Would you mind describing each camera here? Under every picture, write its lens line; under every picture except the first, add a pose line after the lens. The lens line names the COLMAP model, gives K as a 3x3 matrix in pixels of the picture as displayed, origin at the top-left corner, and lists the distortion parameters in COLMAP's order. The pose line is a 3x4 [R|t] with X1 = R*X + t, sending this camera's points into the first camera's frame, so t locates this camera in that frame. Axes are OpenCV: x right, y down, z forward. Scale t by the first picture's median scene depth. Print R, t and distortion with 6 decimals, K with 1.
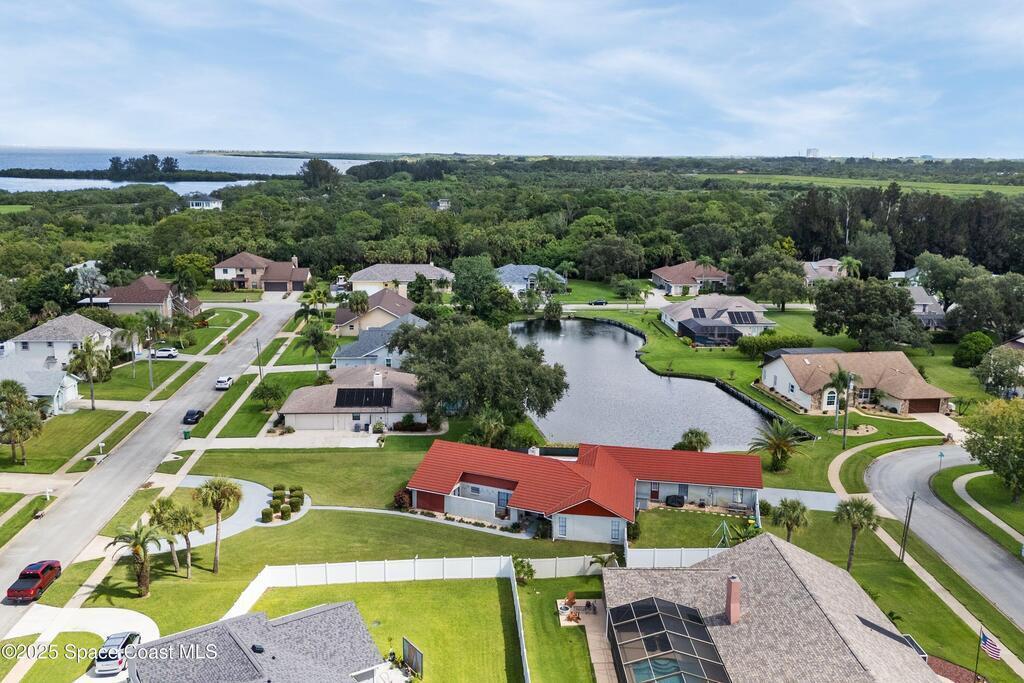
lens RADIAL K [[881.9, 0, 512.0], [0, 881.9, 341.5], [0, 0, 1]] dist [0.136711, -0.269123]
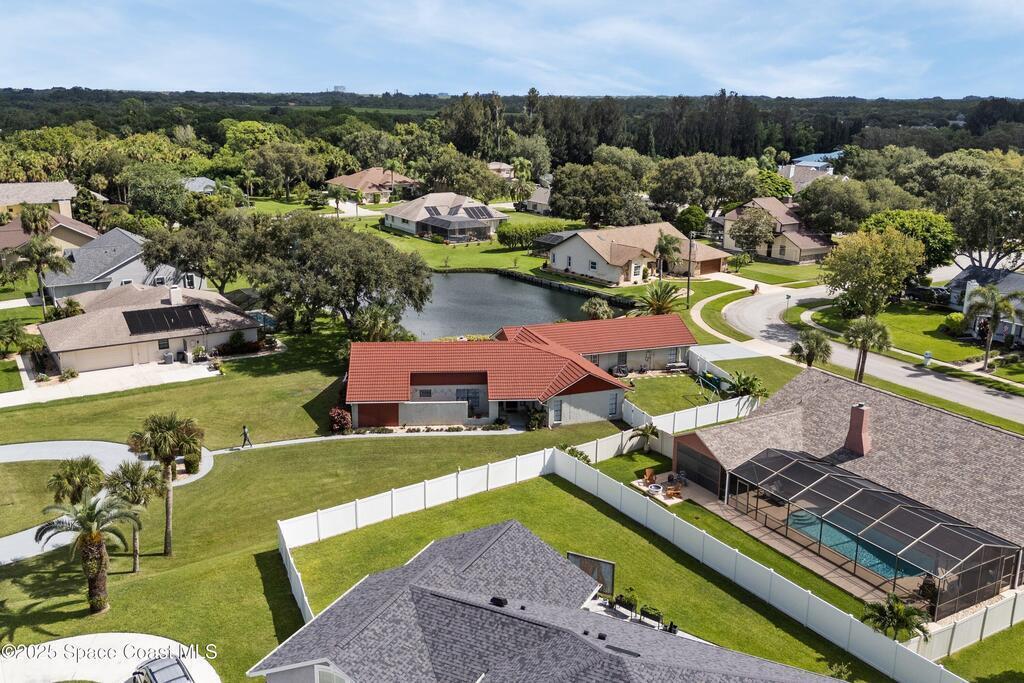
lens RADIAL K [[881.9, 0, 512.0], [0, 881.9, 341.5], [0, 0, 1]] dist [0.136711, -0.269123]
pose [[0.875555, -0.132021, 0.464730, -0.231107], [0.100917, 0.990696, 0.091310, 0.036977], [-0.472461, -0.033048, 0.880732, 0.168496]]
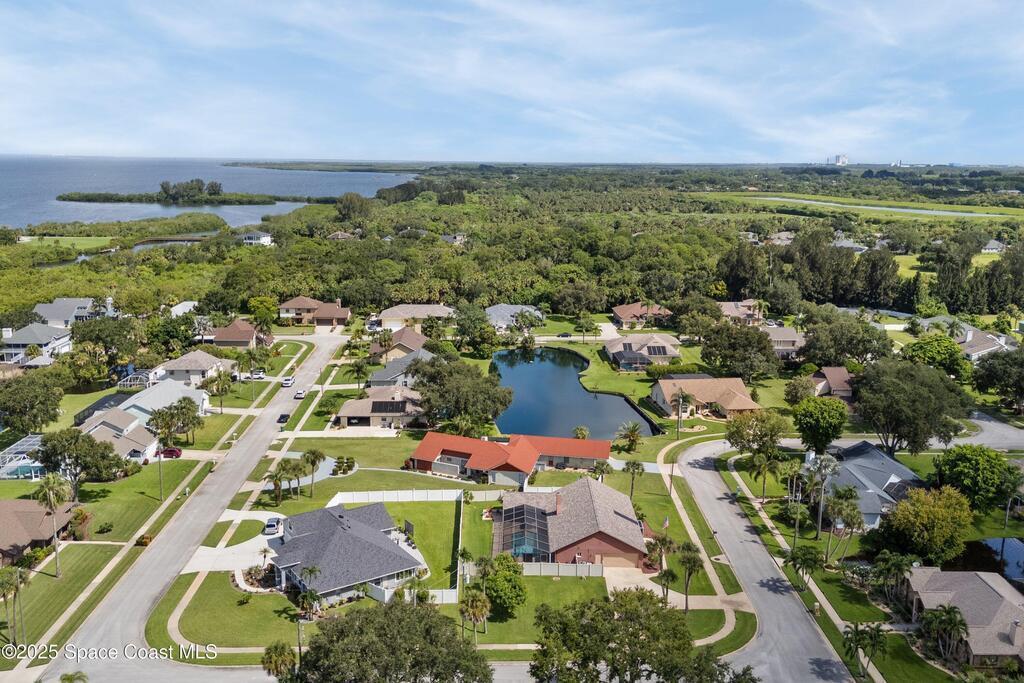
lens RADIAL K [[881.9, 0, 512.0], [0, 881.9, 341.5], [0, 0, 1]] dist [0.136711, -0.269123]
pose [[0.999516, 0.002714, -0.031004, 0.095428], [-0.002934, 0.999971, -0.007058, -0.040181], [0.030984, 0.007145, 0.999494, -0.538149]]
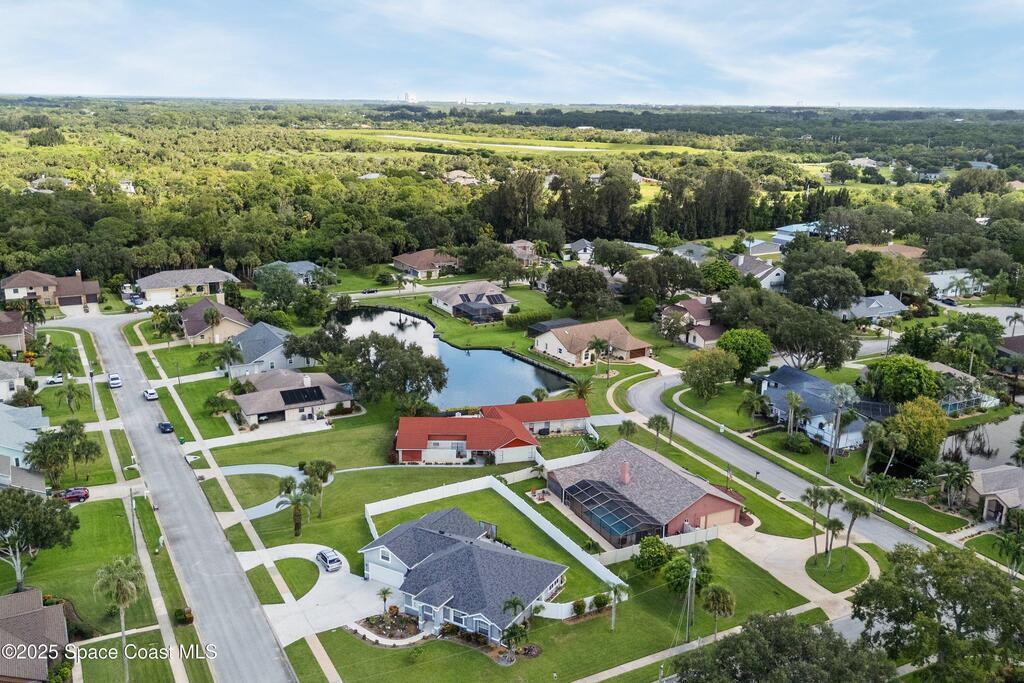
lens RADIAL K [[881.9, 0, 512.0], [0, 881.9, 341.5], [0, 0, 1]] dist [0.136711, -0.269123]
pose [[0.908824, -0.109217, 0.402629, -0.365726], [0.083930, 0.993257, 0.079983, -0.090618], [-0.408649, -0.038898, 0.911862, -0.345734]]
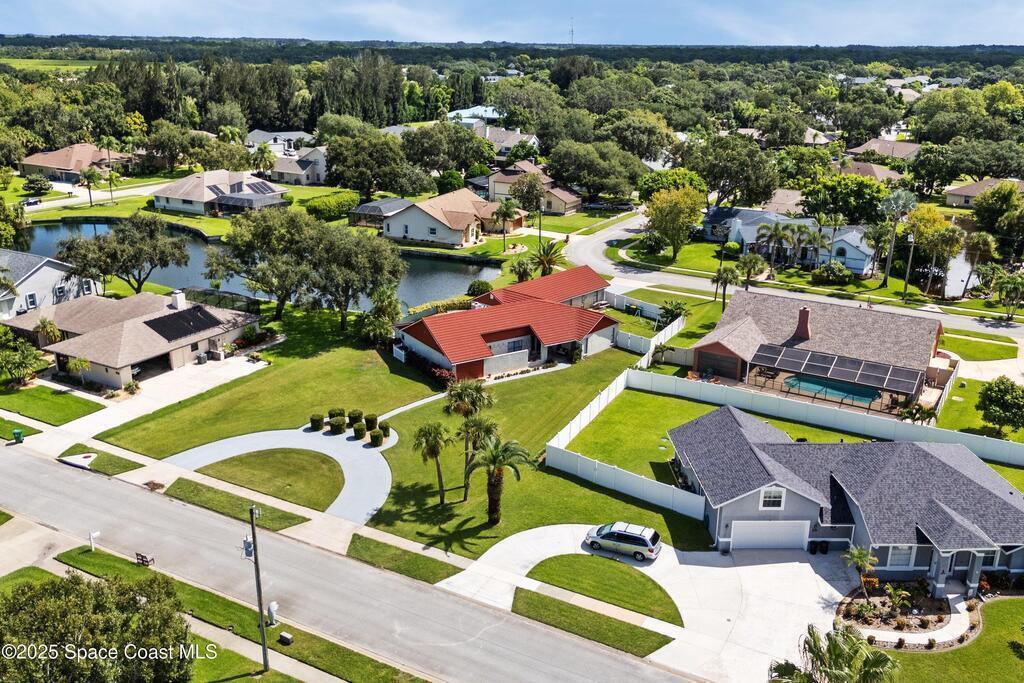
lens RADIAL K [[881.9, 0, 512.0], [0, 881.9, 341.5], [0, 0, 1]] dist [0.136711, -0.269123]
pose [[0.543411, -0.273082, 0.793808, -0.564142], [0.169761, 0.961821, 0.214668, -0.037297], [-0.822123, 0.018105, 0.569023, 0.265946]]
